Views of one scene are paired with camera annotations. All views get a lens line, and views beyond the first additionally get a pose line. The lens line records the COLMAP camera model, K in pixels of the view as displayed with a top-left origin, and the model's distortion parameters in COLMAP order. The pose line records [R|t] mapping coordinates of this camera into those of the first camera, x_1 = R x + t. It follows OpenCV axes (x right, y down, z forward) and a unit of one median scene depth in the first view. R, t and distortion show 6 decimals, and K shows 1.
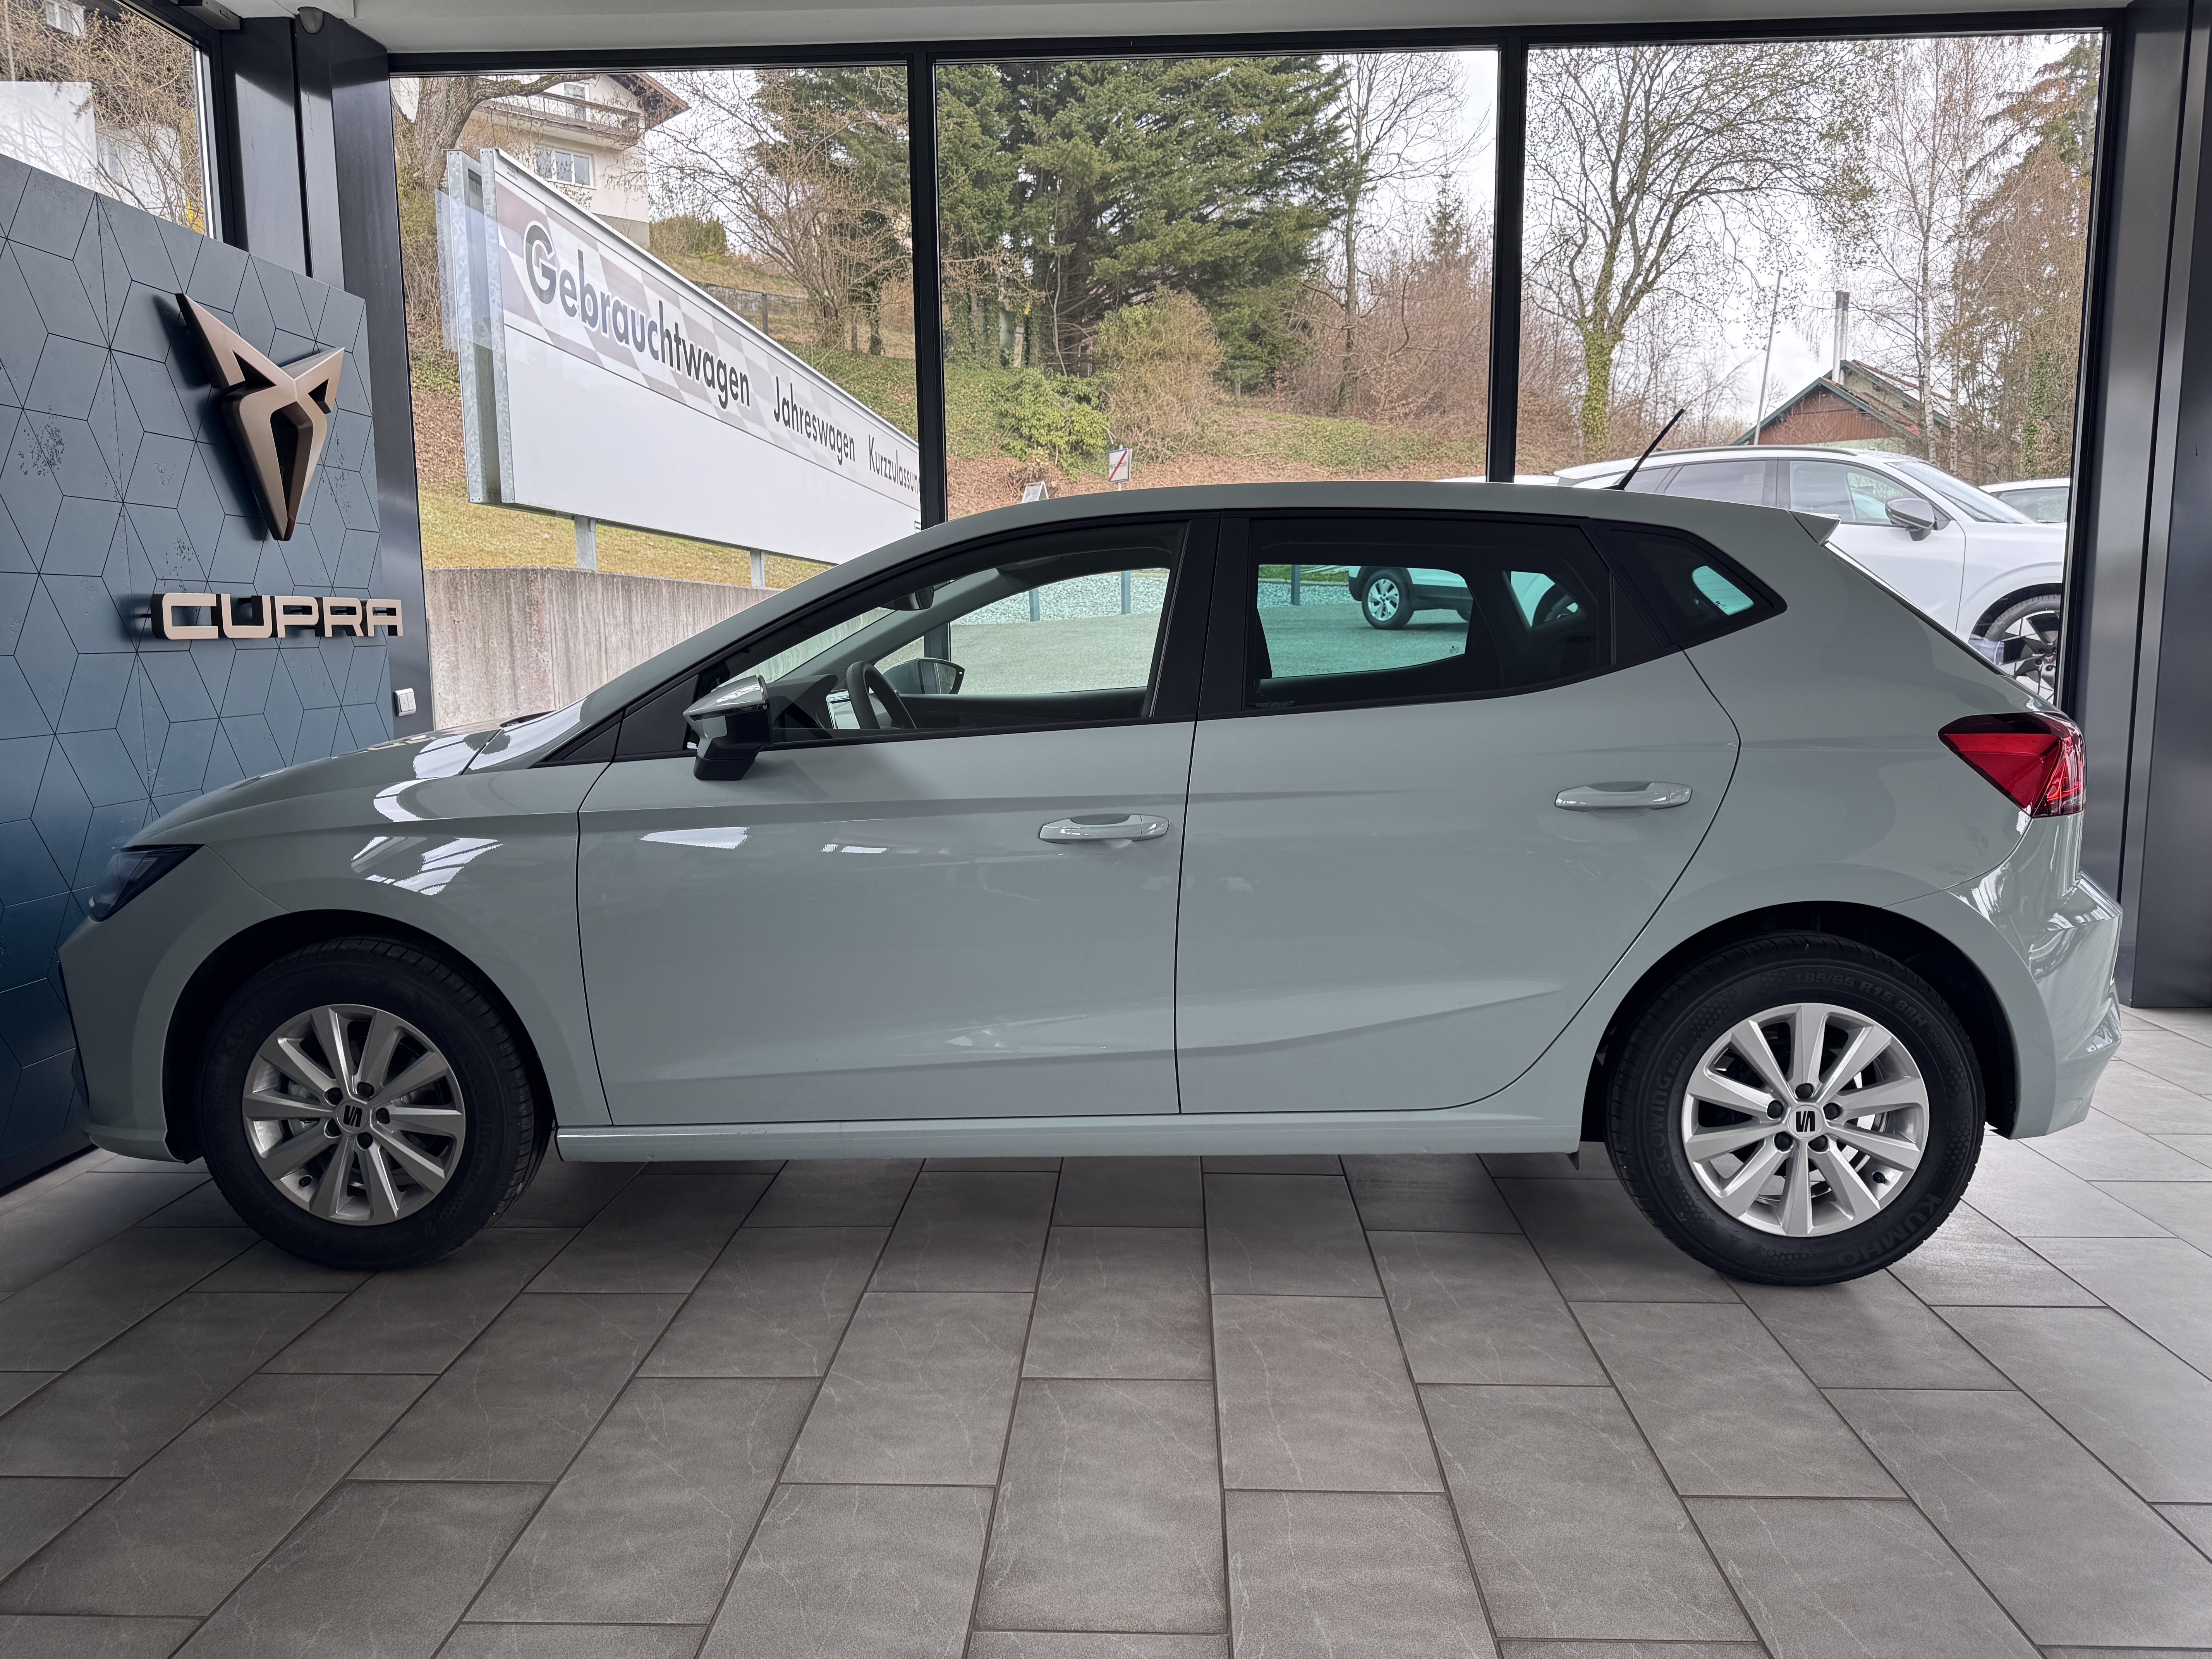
lens RADIAL K [[1558.2, 0, 1090.8], [0, 1558.2, 848.7], [0, 0, 1]] dist [0.018357, -0.025080]
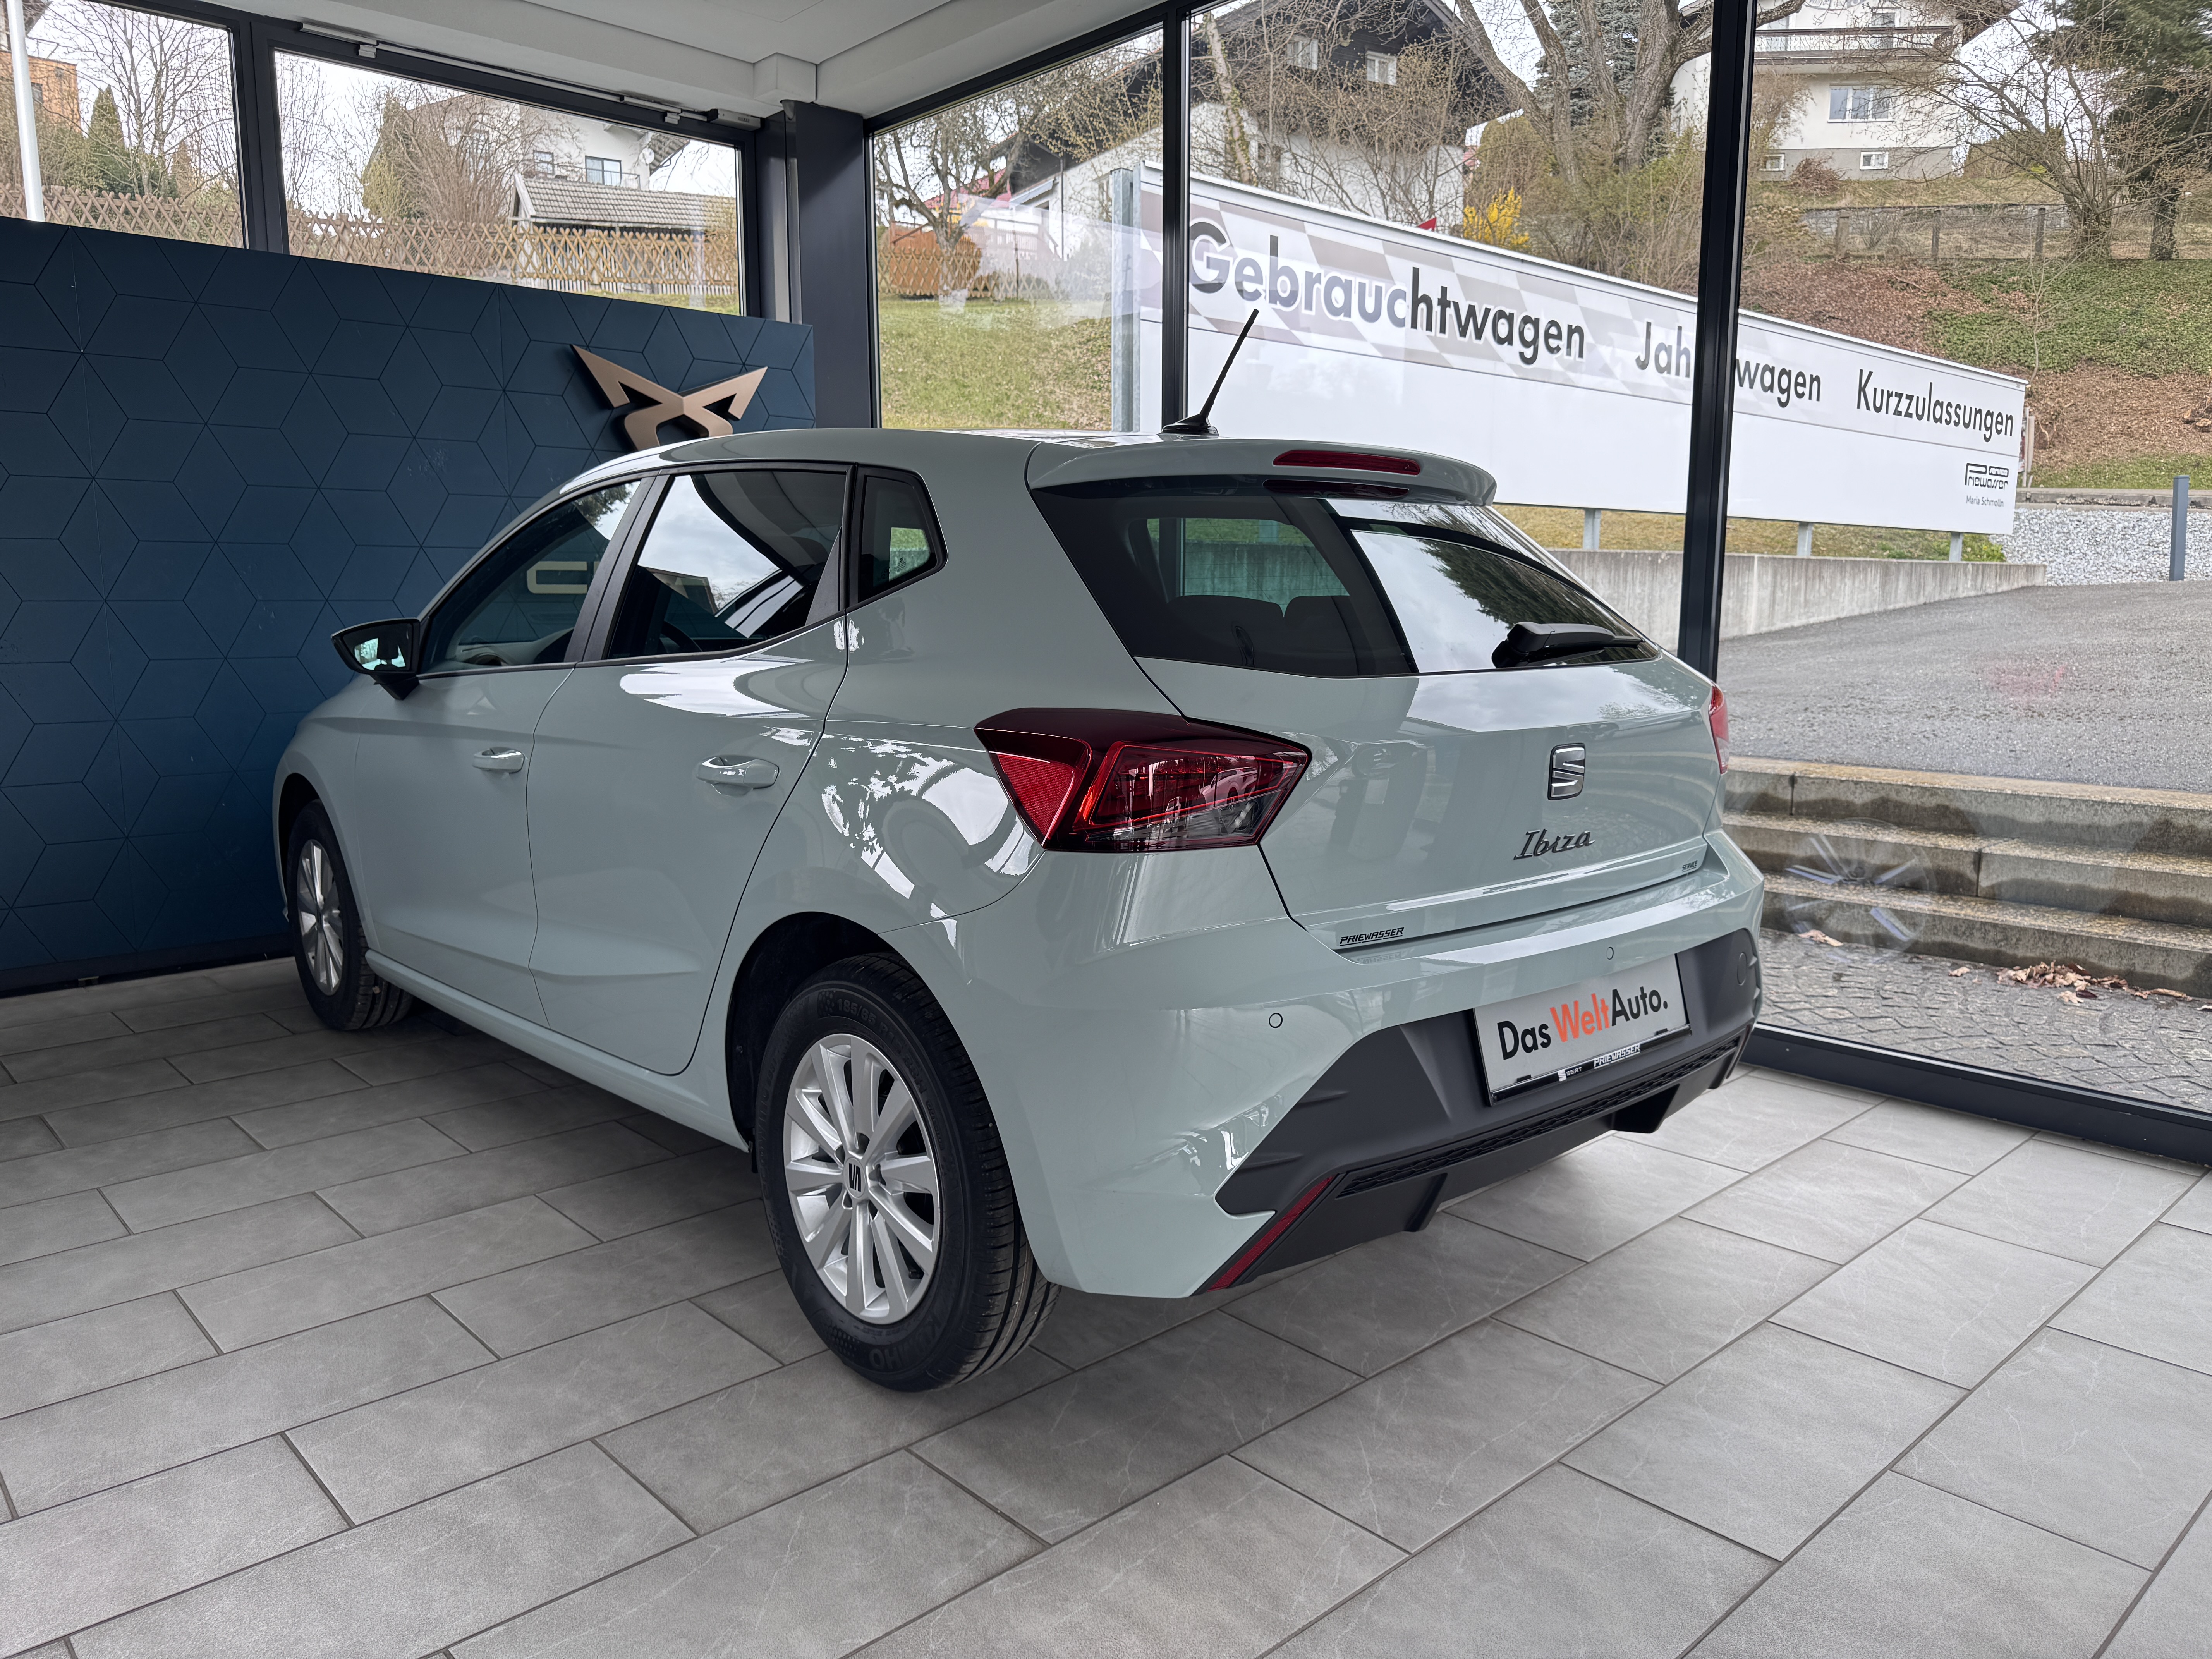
lens RADIAL K [[1558.2, 0, 1086.3], [0, 1558.2, 830.9], [0, 0, 1]] dist [0.018357, -0.025080]
pose [[0.707134, 0.114918, -0.697678, 0.663355], [-0.107683, 0.992697, 0.054369, -0.042070], [0.698832, 0.036682, 0.714345, 0.290991]]
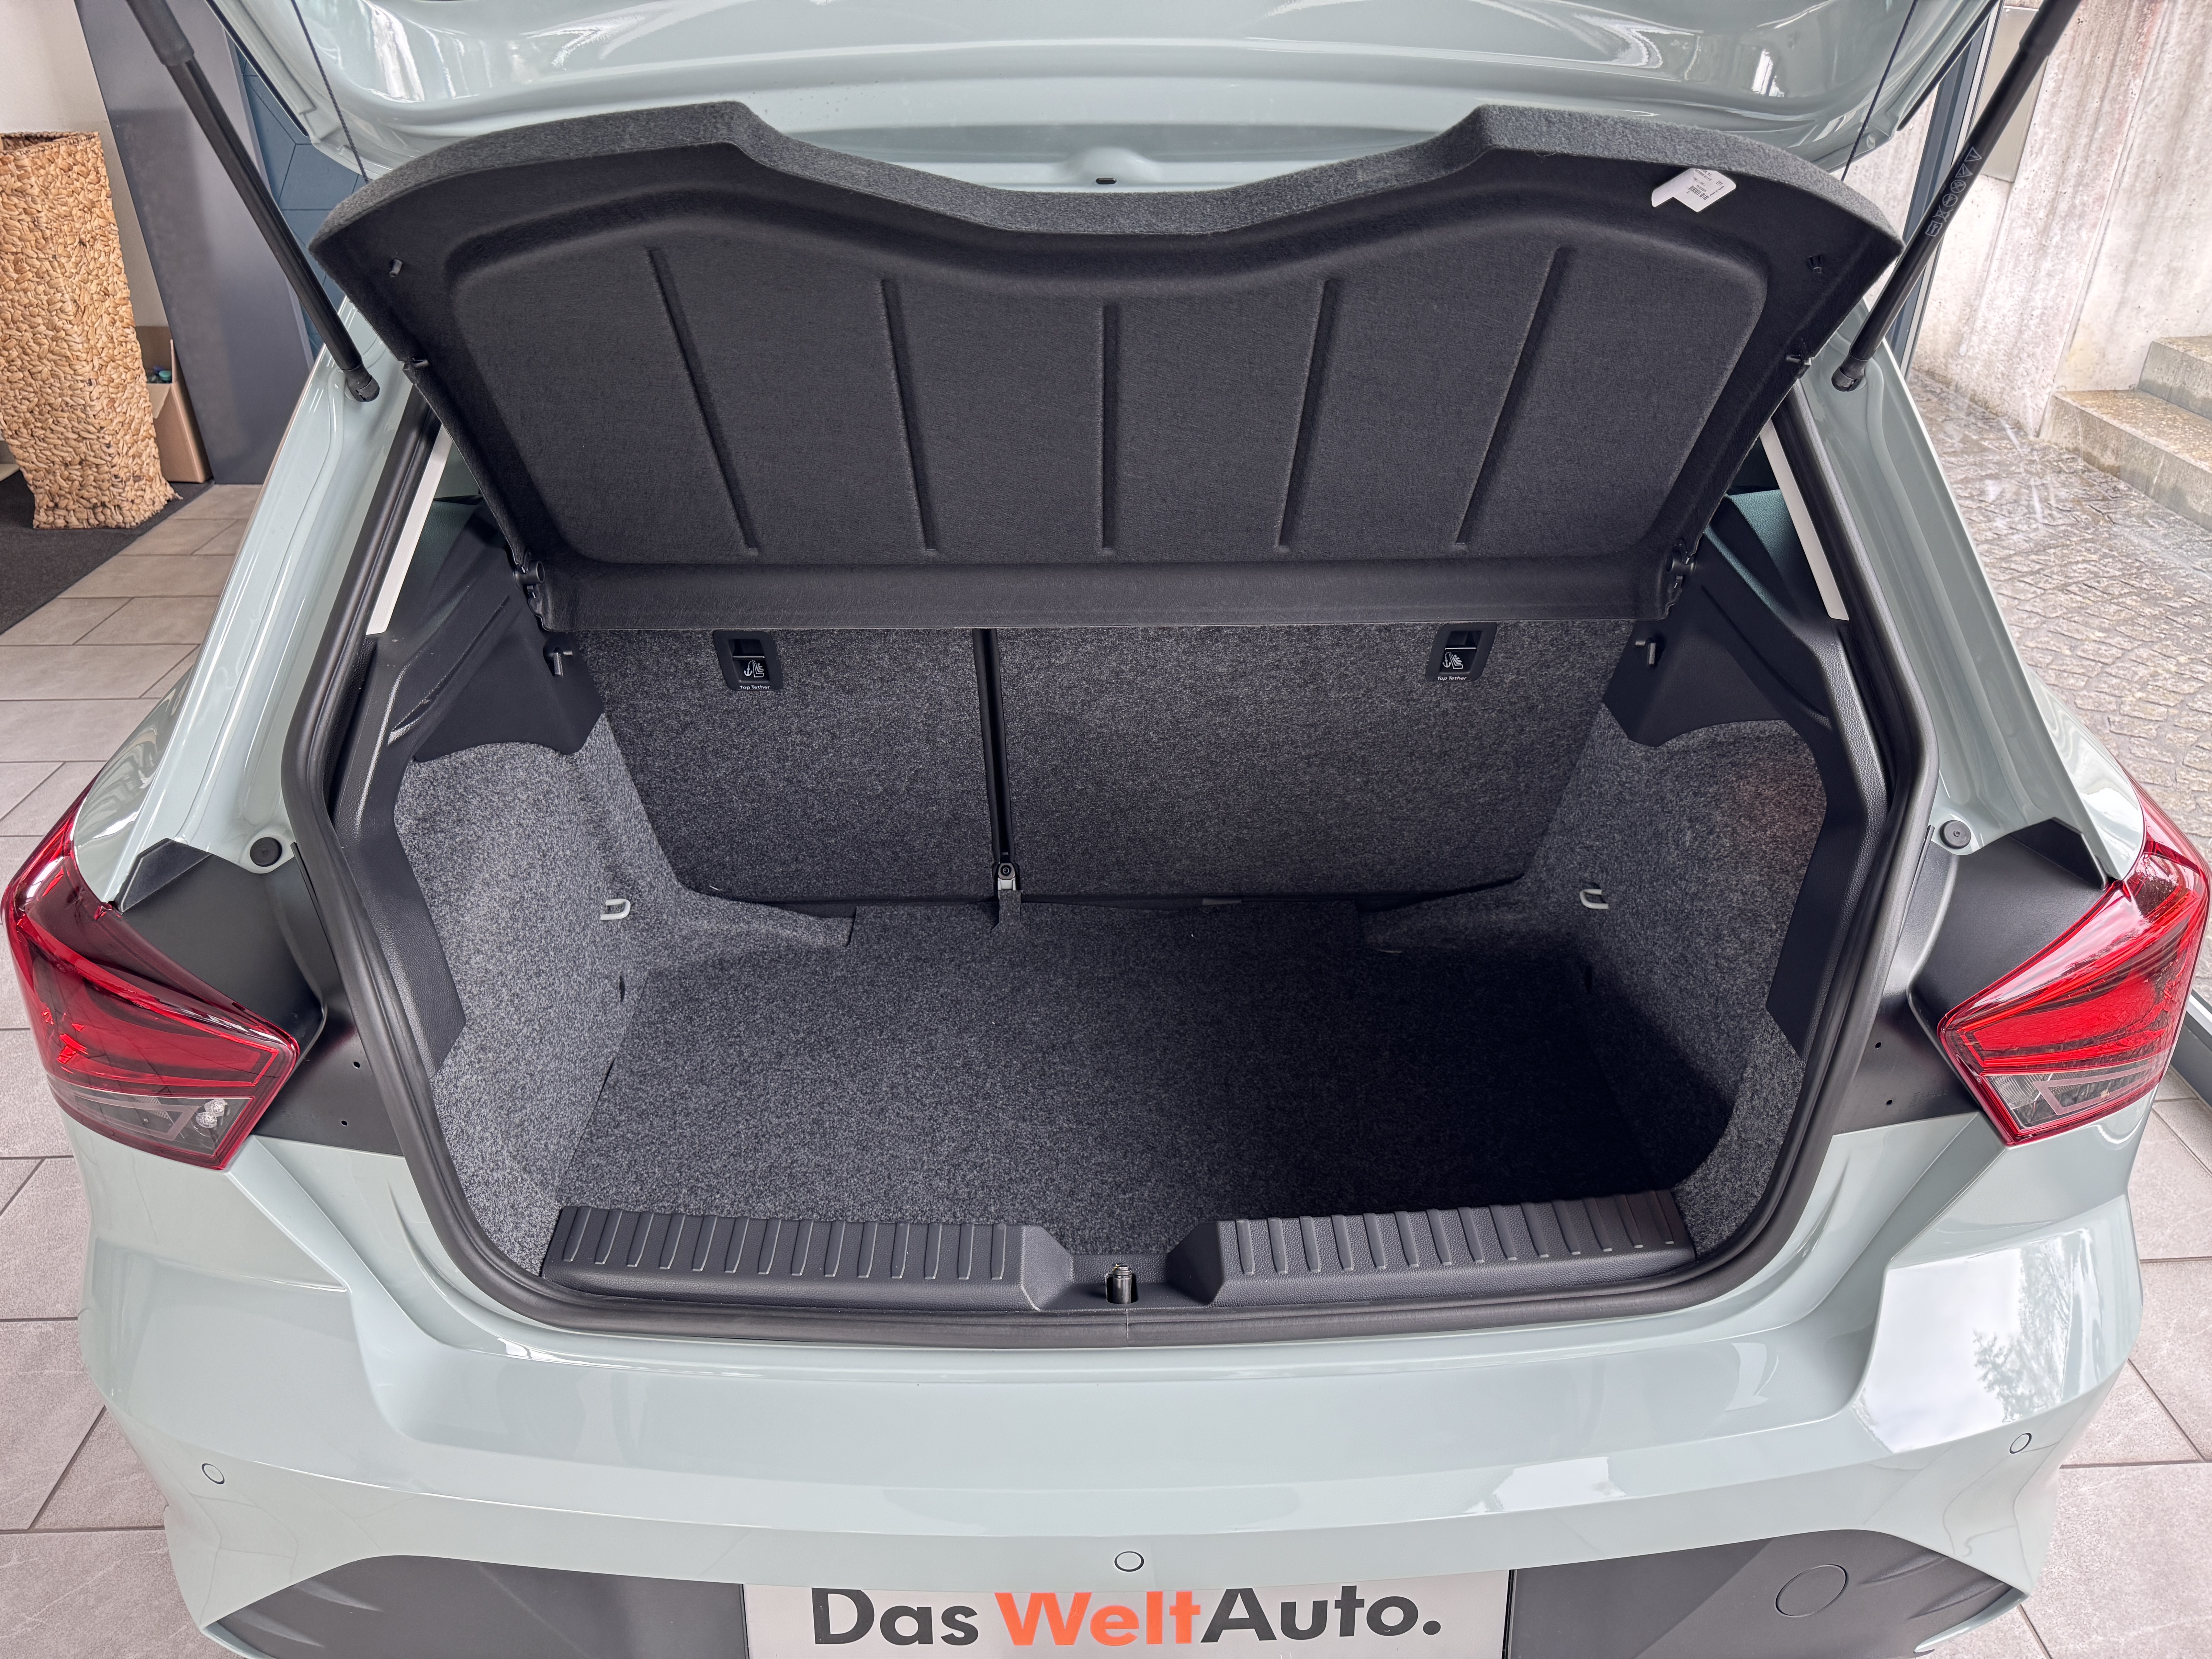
lens RADIAL K [[1558.2, 0, 1083.5], [0, 1558.2, 838.4], [0, 0, 1]] dist [0.018357, -0.025080]
pose [[0.082419, 0.517365, -0.851786, 0.572984], [-0.137799, 0.852401, 0.504405, -0.189389], [0.987025, 0.075803, 0.141546, 0.715820]]
